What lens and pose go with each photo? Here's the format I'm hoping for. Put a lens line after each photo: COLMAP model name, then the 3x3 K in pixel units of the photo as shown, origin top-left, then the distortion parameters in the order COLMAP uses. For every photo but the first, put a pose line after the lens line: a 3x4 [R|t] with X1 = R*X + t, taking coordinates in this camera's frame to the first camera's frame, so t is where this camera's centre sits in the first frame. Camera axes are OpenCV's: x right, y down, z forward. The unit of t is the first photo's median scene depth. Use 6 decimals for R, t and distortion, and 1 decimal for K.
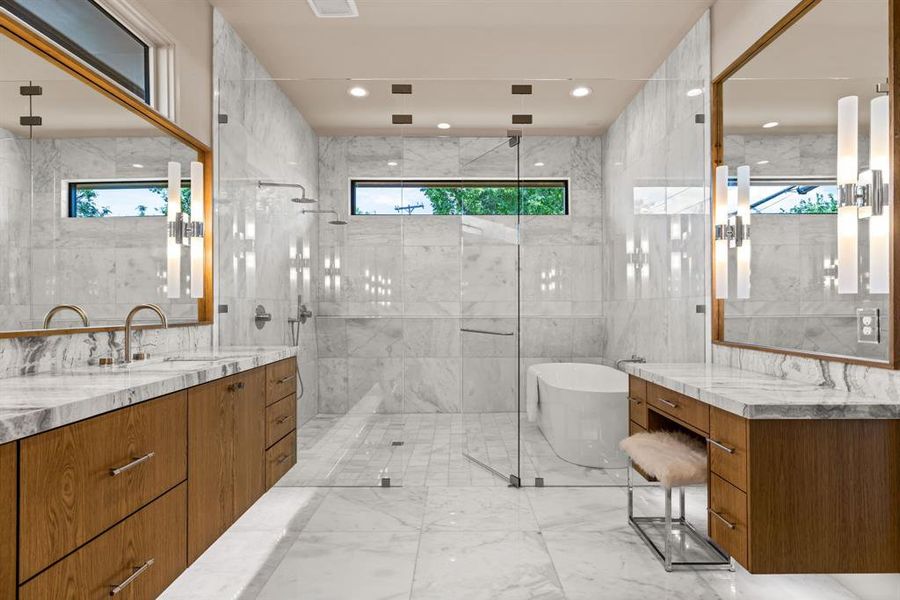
lens RADIAL K [[472.8, 0, 450.0], [0, 472.8, 300.0], [0, 0, 1]] dist [-0.001004, -0.000539]
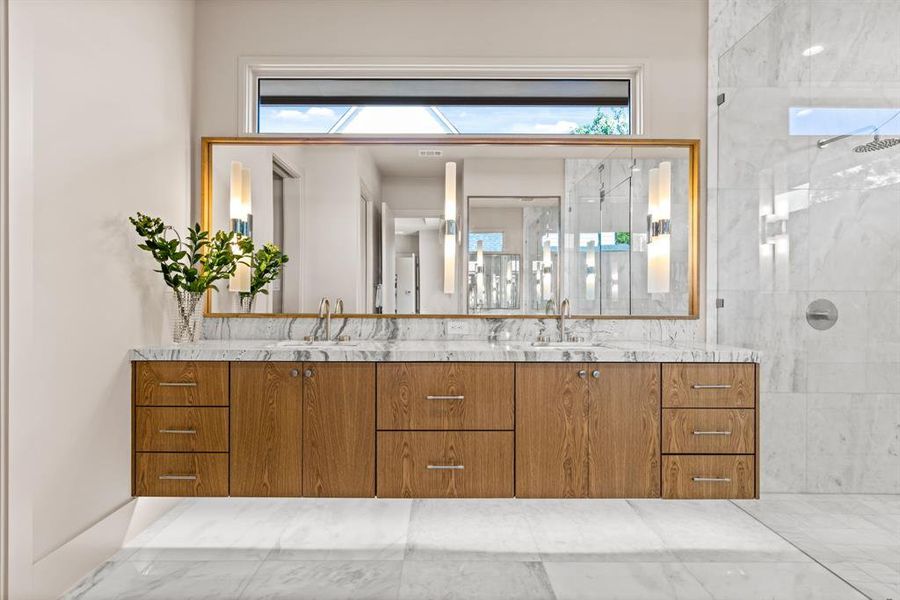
lens RADIAL K [[407.5, 0, 443.4], [0, 407.5, 306.5], [0, 0, 1]] dist [-0.000668, -0.000024]
pose [[0.019446, 0.008551, -0.999774, 0.508995], [0.013133, 0.999875, 0.008807, 0.017497], [0.999725, -0.013301, 0.019331, 0.693599]]
